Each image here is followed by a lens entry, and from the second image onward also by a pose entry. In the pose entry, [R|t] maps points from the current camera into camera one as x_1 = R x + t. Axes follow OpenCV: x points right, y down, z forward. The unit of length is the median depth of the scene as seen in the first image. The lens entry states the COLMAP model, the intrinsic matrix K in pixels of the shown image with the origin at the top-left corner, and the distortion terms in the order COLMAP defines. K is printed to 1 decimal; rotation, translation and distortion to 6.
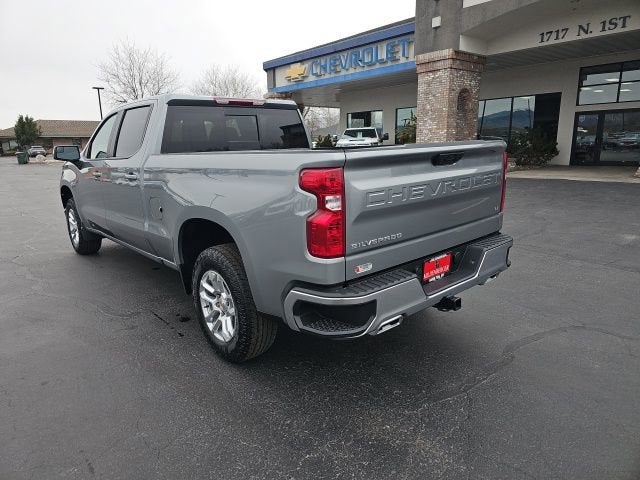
lens RADIAL K [[419.5, 0, 311.4], [0, 419.5, 230.5], [0, 0, 1]] dist [0.063818, -0.049548]
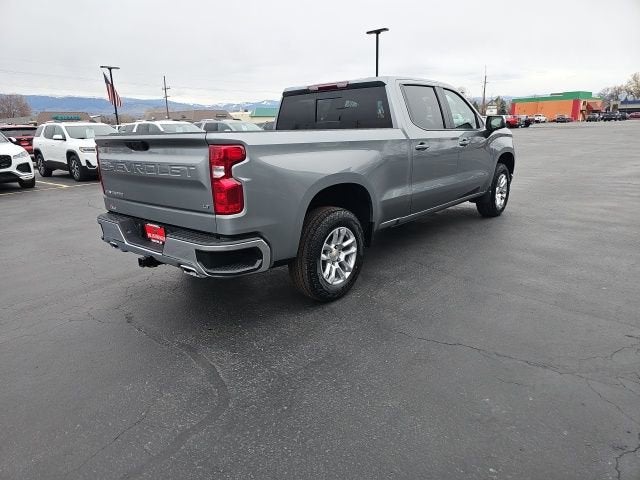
lens RADIAL K [[419.5, 0, 314.8], [0, 419.5, 244.0], [0, 0, 1]] dist [0.063818, -0.049548]
pose [[0.148439, 0.290856, -0.945182, 1.133234], [-0.179608, 0.947804, 0.263456, -0.215986], [0.972475, 0.130655, 0.192931, 0.885248]]
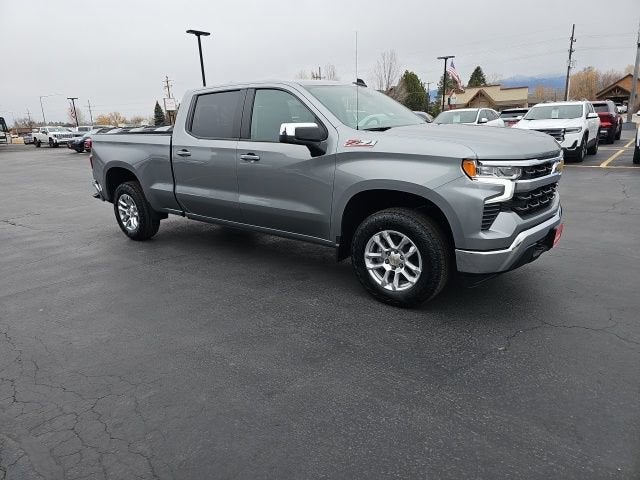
lens RADIAL K [[420.9, 0, 313.5], [0, 420.9, 231.0], [0, 0, 1]] dist [0.058720, -0.047145]
pose [[-0.979039, 0.113679, -0.168995, -0.159466], [0.026123, 0.892976, 0.449346, -0.573529], [0.201990, 0.435512, -0.877228, 2.679458]]
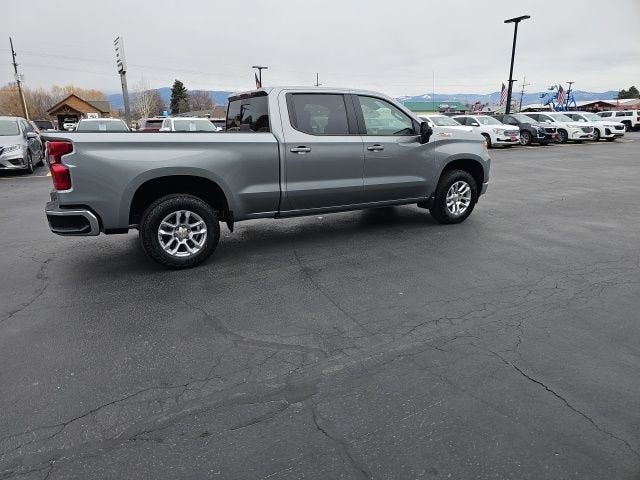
lens RADIAL K [[419.5, 0, 310.8], [0, 419.5, 243.8], [0, 0, 1]] dist [0.063818, -0.049548]
pose [[-0.211341, 0.298638, -0.930672, 1.290273], [-0.188098, 0.921955, 0.338554, -0.396477], [0.959143, 0.246608, -0.138673, 1.653876]]
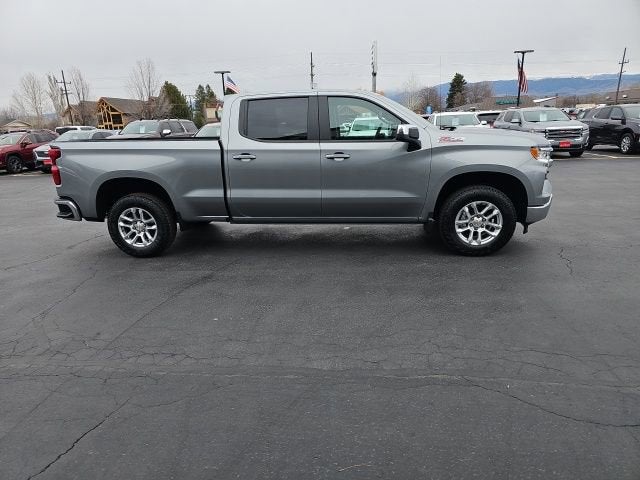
lens RADIAL K [[420.9, 0, 313.9], [0, 420.9, 243.0], [0, 0, 1]] dist [0.058720, -0.047145]
pose [[-0.733452, 0.237823, -0.636780, 0.720954], [-0.083824, 0.898002, 0.431932, -0.559800], [0.674553, 0.370178, -0.638706, 2.447515]]
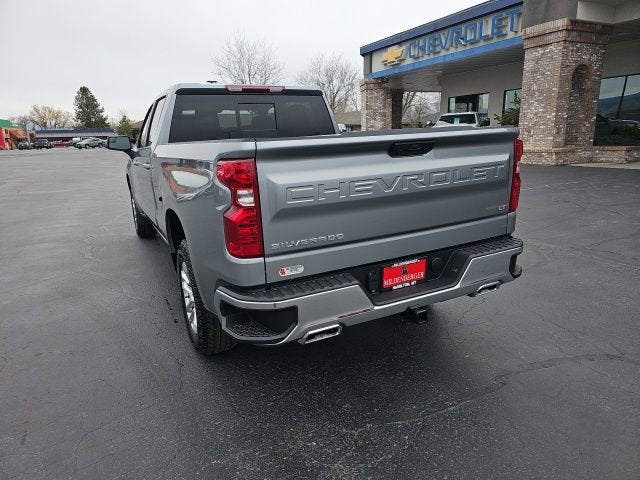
lens RADIAL K [[419.5, 0, 317.6], [0, 419.5, 241.1], [0, 0, 1]] dist [0.063818, -0.049548]
pose [[0.972866, 0.048730, -0.226178, 0.229309], [-0.037433, 0.997841, 0.053970, -0.015111], [0.228319, -0.044039, 0.972590, 0.079417]]
